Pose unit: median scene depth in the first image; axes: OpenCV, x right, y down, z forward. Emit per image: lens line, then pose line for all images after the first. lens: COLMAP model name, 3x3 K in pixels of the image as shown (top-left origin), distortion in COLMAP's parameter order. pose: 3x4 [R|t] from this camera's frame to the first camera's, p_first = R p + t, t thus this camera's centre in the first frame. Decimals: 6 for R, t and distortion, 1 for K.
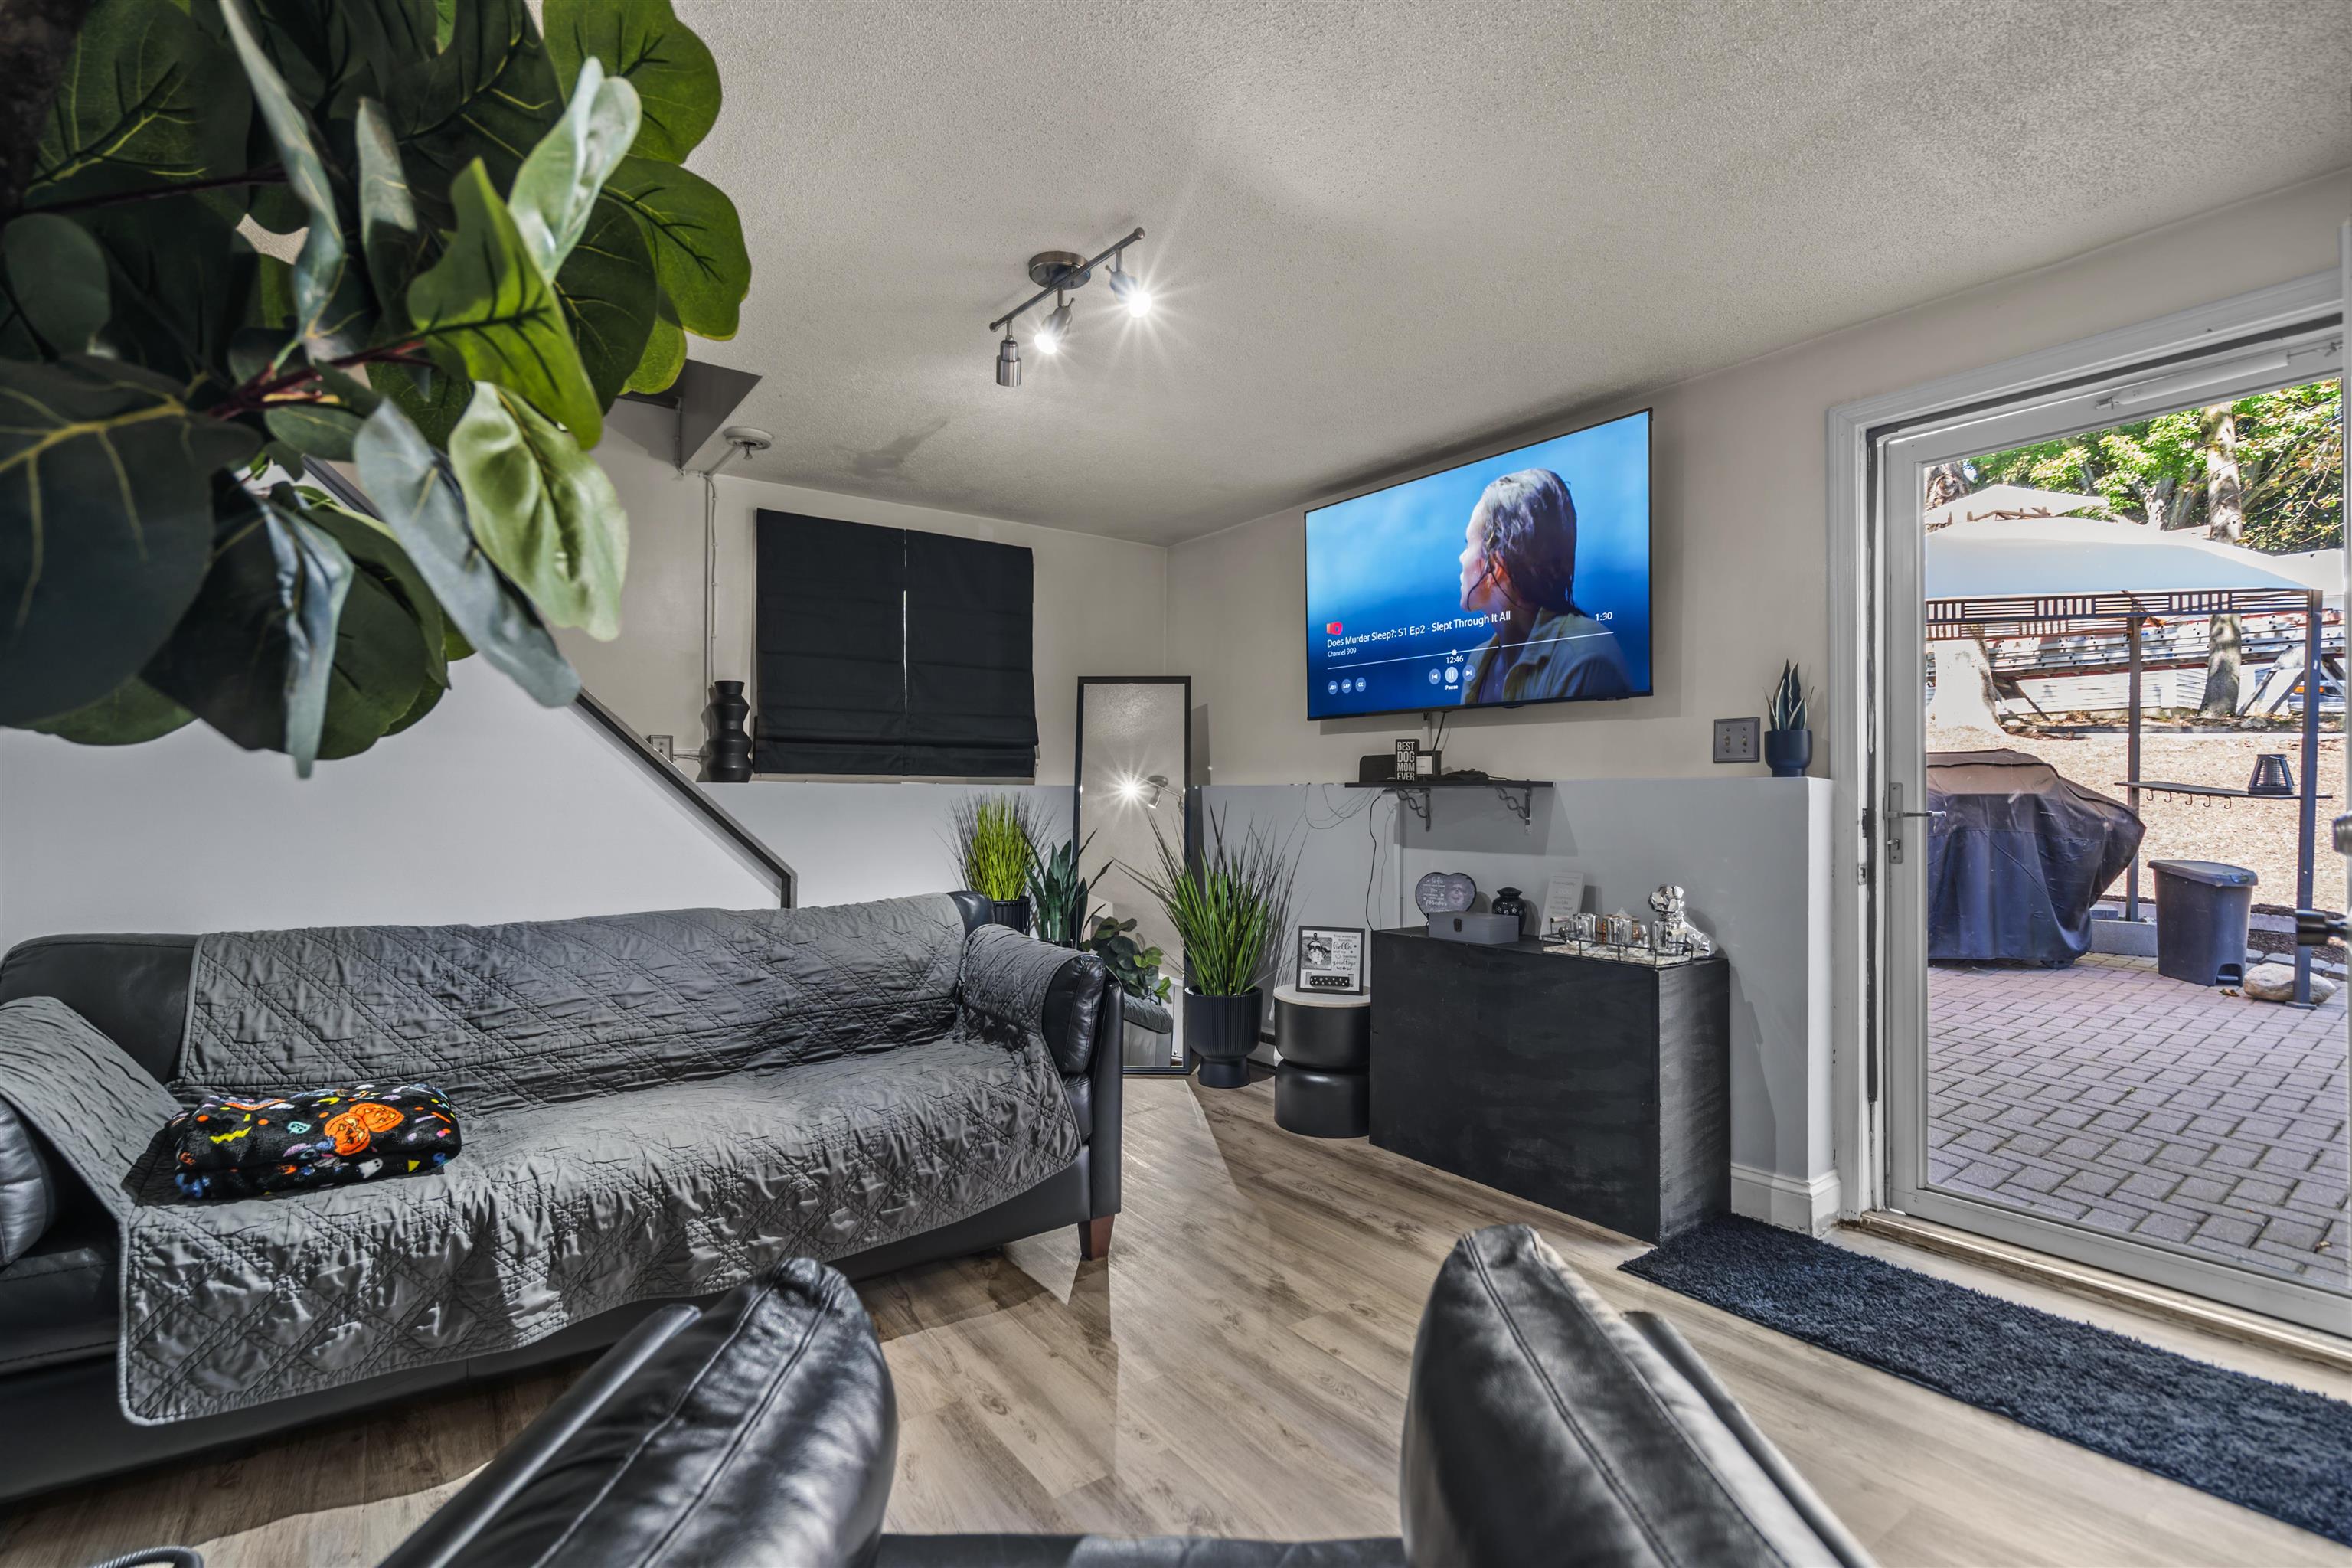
lens RADIAL K [[1088.0, 0, 1173.7], [0, 1088.0, 789.2], [0, 0, 1]] dist [0.002942, 0.000086]
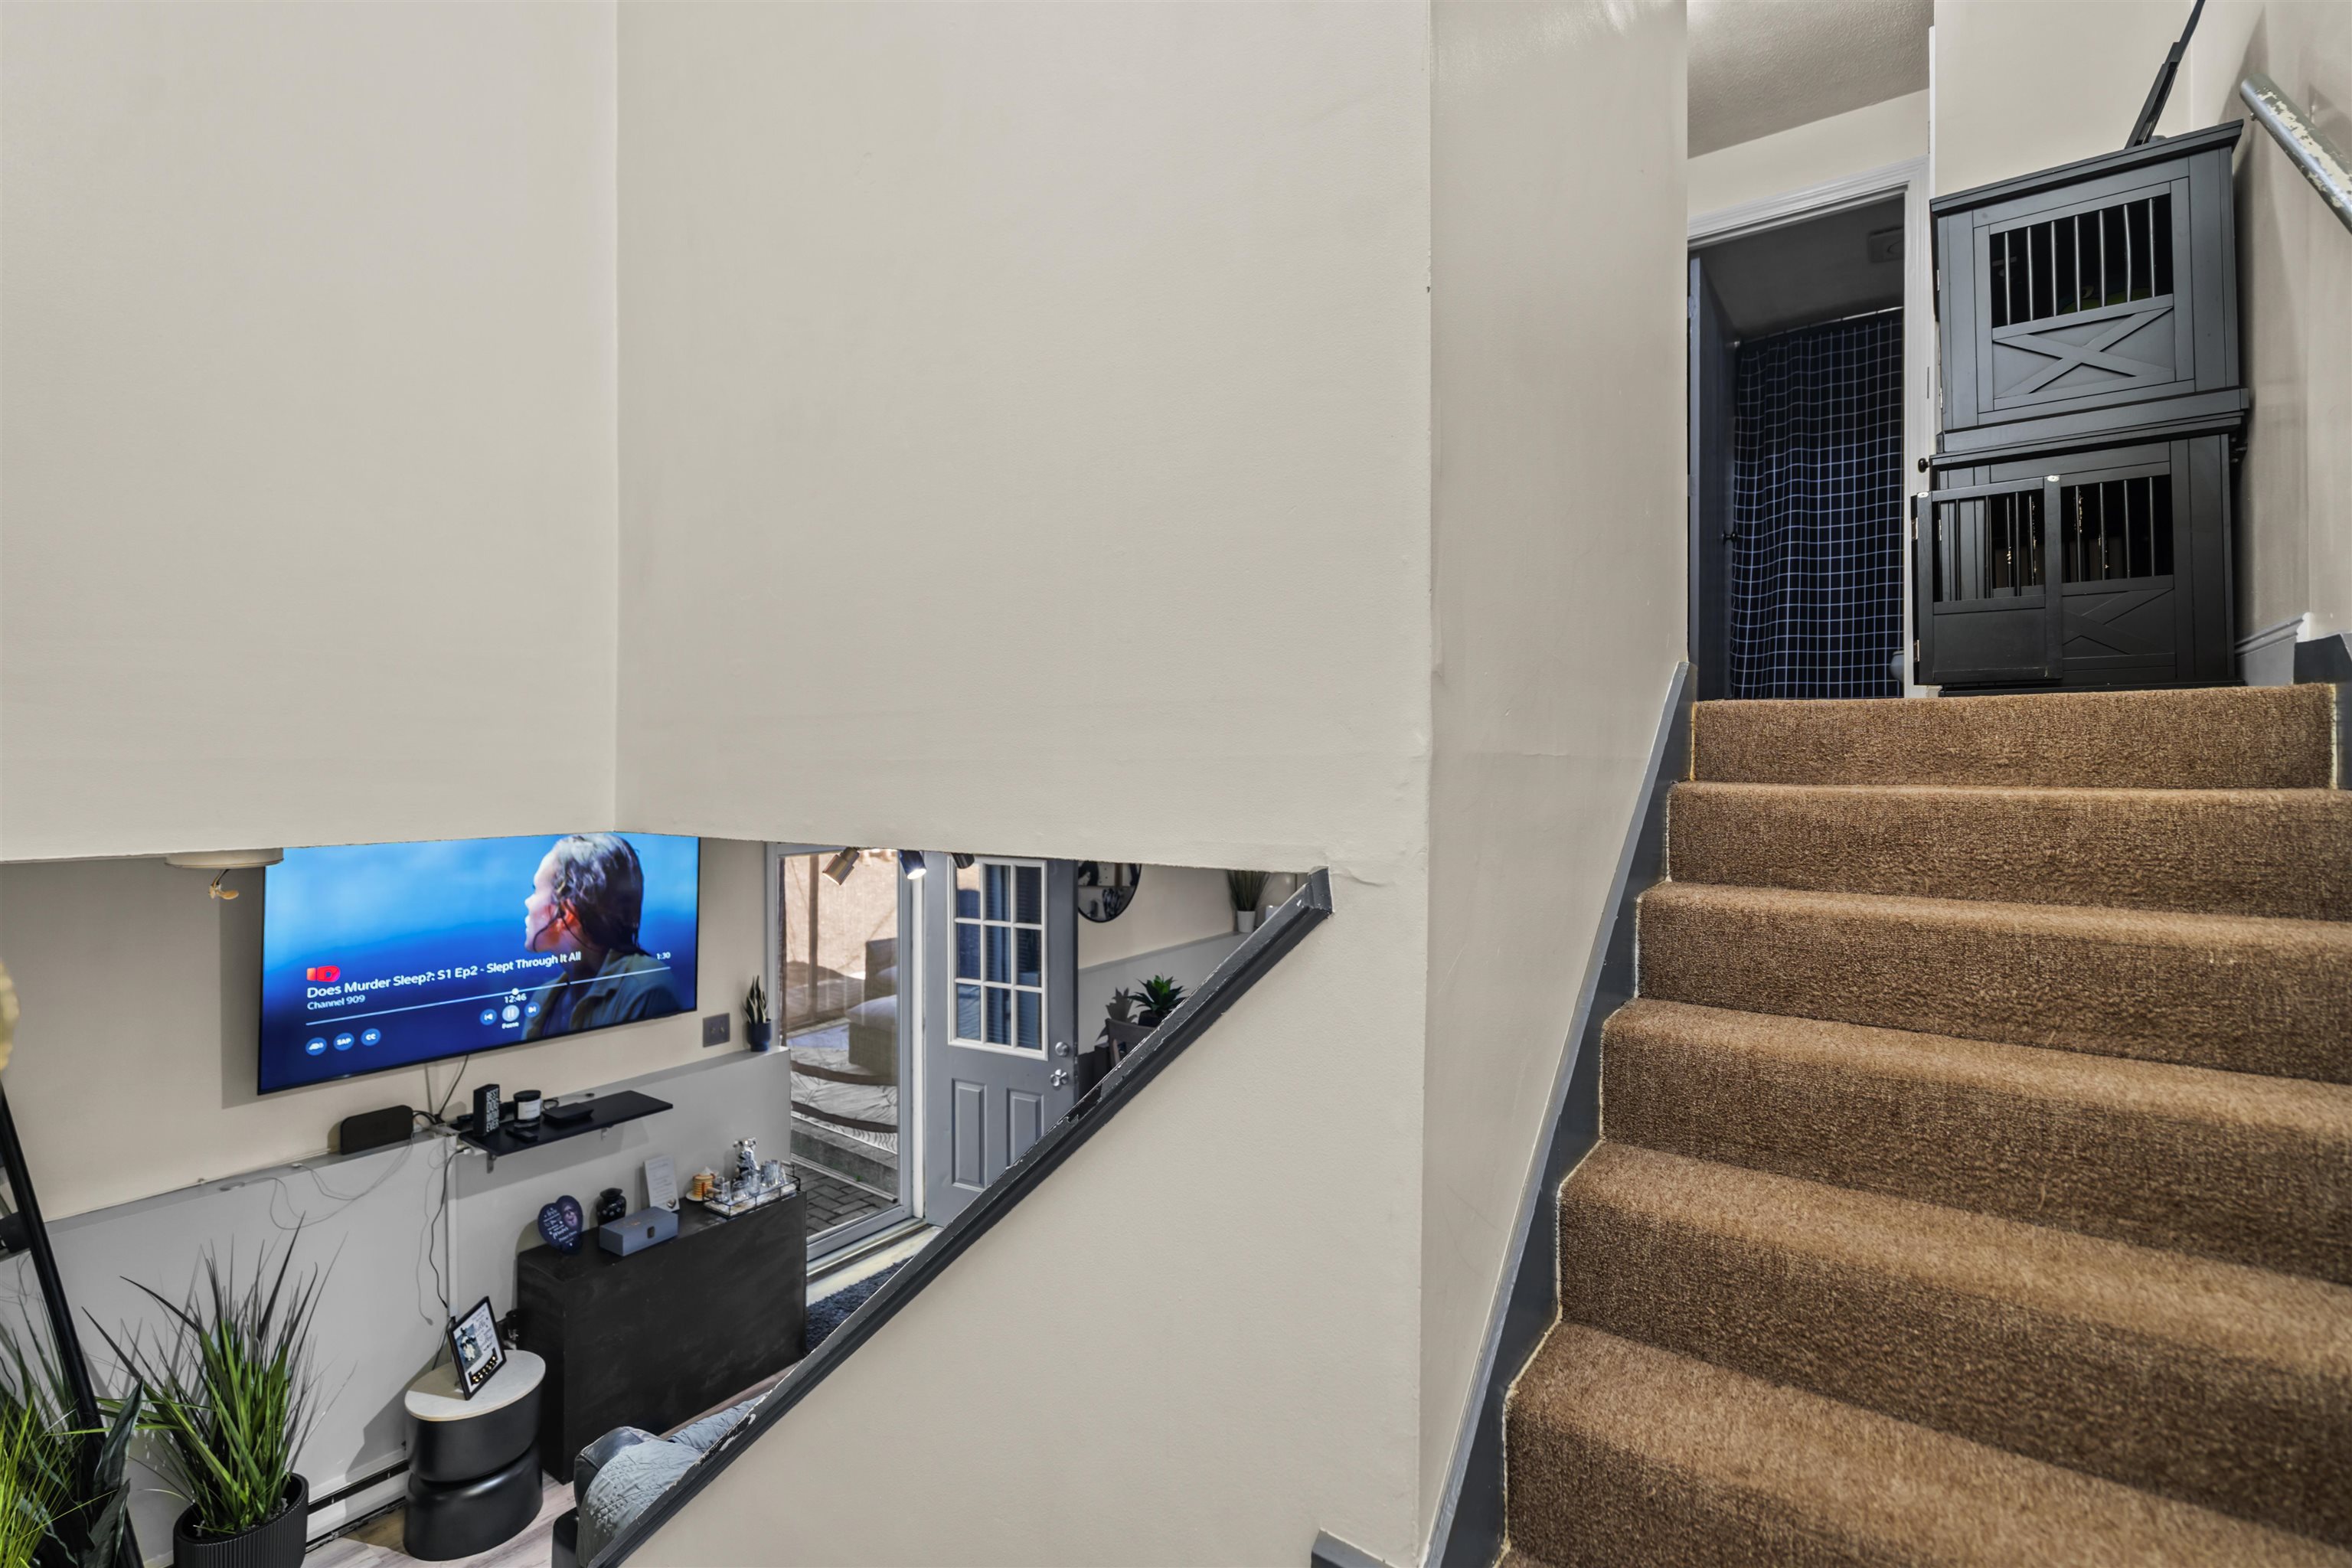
lens RADIAL K [[1088.0, 0, 1170.0], [0, 1088.0, 771.4], [0, 0, 1]] dist [0.002942, 0.000086]
pose [[-0.321350, -0.000643, 0.946960, -0.960801], [-0.005473, 0.999984, -0.001179, -0.348933], [-0.946945, -0.005562, -0.321349, 0.763557]]
